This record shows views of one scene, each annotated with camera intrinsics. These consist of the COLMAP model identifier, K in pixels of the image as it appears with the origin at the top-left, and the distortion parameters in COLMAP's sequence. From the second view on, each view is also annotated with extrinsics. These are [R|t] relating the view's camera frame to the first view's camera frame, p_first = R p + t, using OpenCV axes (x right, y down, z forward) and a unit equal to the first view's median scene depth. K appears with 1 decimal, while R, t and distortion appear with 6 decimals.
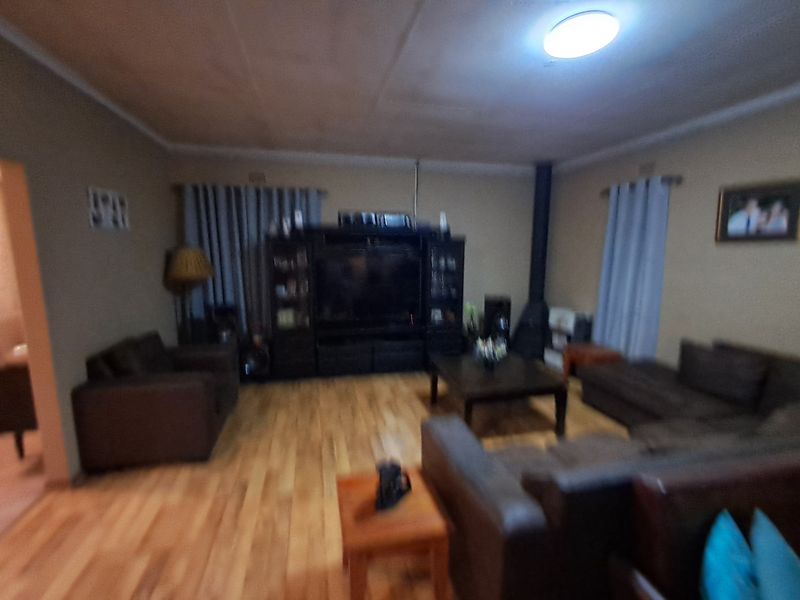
lens RADIAL K [[361.4, 0, 398.0], [0, 361.4, 303.3], [0, 0, 1]] dist [0.001779, 0.000013]
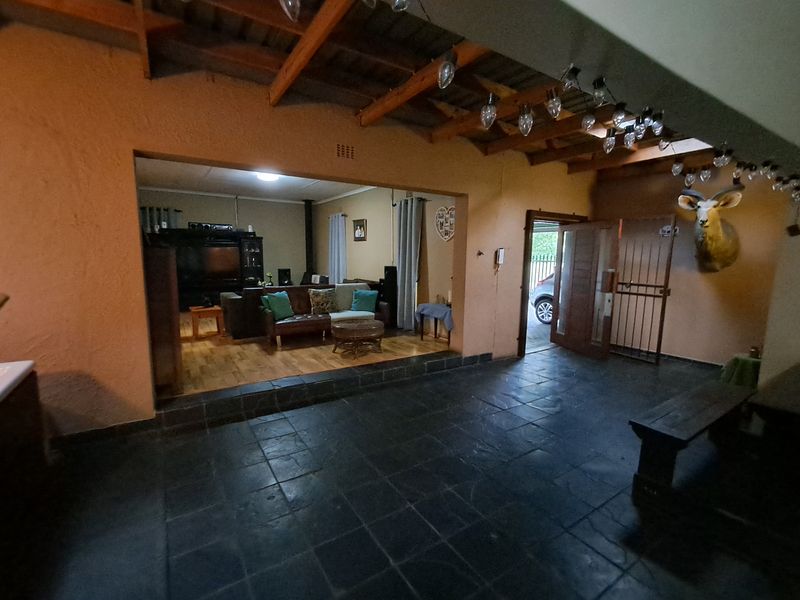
lens RADIAL K [[361.4, 0, 398.0], [0, 361.4, 303.3], [0, 0, 1]] dist [0.001779, 0.000013]
pose [[0.949081, -0.032827, 0.313316, 0.250517], [0.035706, 0.999356, -0.003453, 0.200268], [-0.313001, 0.014464, 0.949643, -1.044069]]
